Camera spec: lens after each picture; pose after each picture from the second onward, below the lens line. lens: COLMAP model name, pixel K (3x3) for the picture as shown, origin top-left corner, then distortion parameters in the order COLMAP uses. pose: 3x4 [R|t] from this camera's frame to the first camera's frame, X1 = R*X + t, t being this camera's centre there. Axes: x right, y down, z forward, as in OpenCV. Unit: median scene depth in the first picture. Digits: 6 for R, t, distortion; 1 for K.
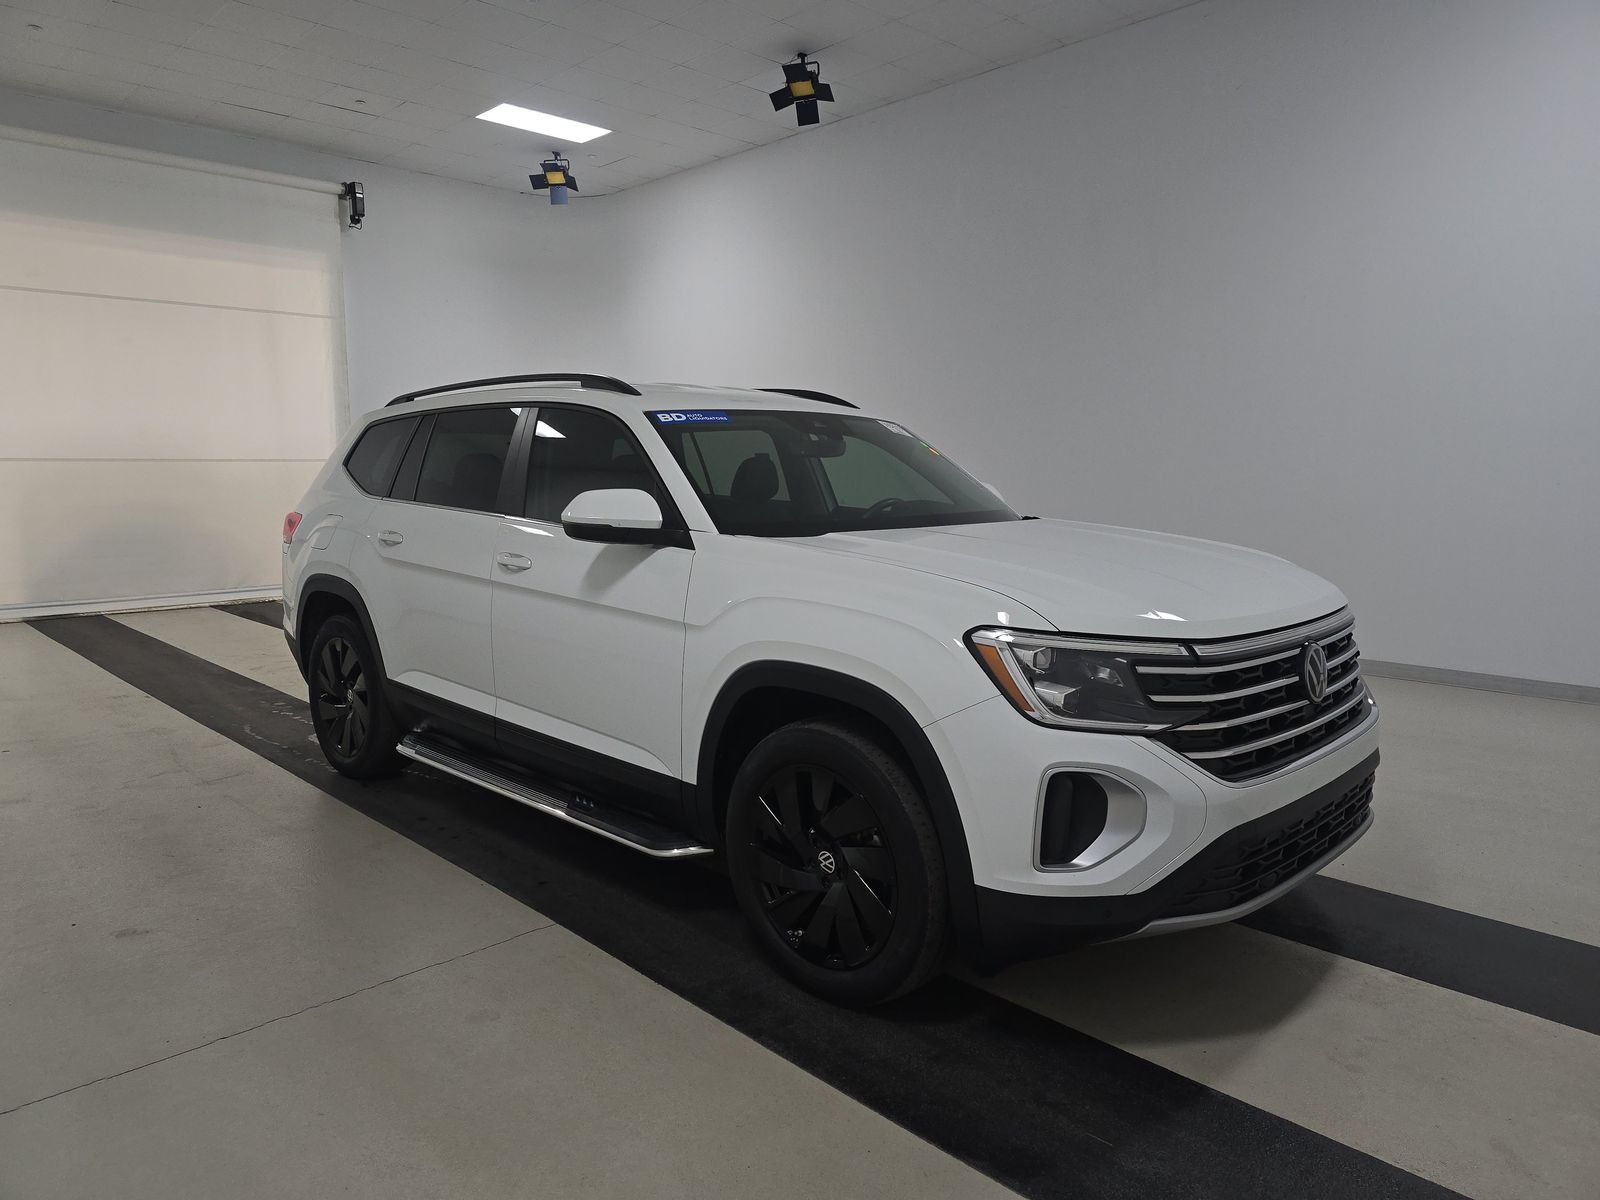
lens RADIAL K [[1046.0, 0, 819.2], [0, 1046.0, 603.7], [0, 0, 1]] dist [0.037887, -0.040440]
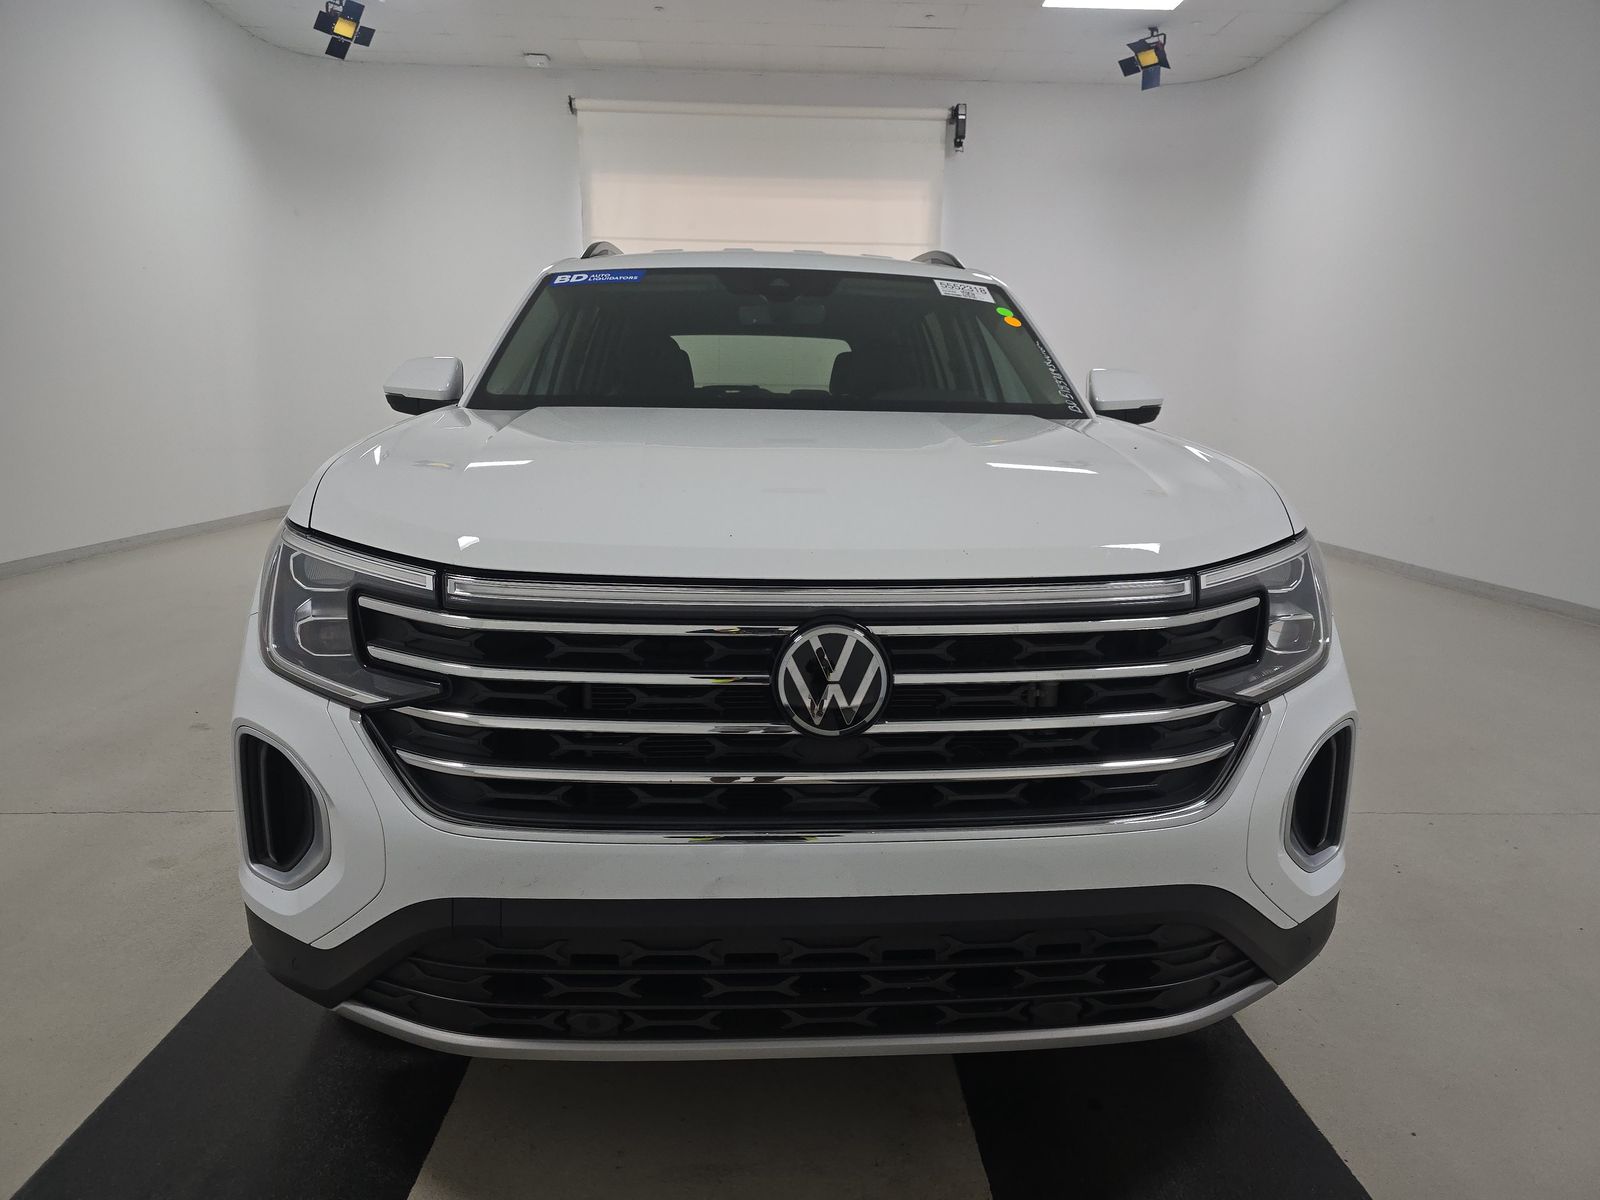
lens RADIAL K [[1046.0, 0, 819.2], [0, 1046.0, 603.7], [0, 0, 1]] dist [0.037887, -0.040440]
pose [[0.740050, 0.135779, -0.658703, 0.199706], [-0.099430, 0.990735, 0.092512, -0.004209], [0.665161, -0.002969, 0.746694, 0.157993]]
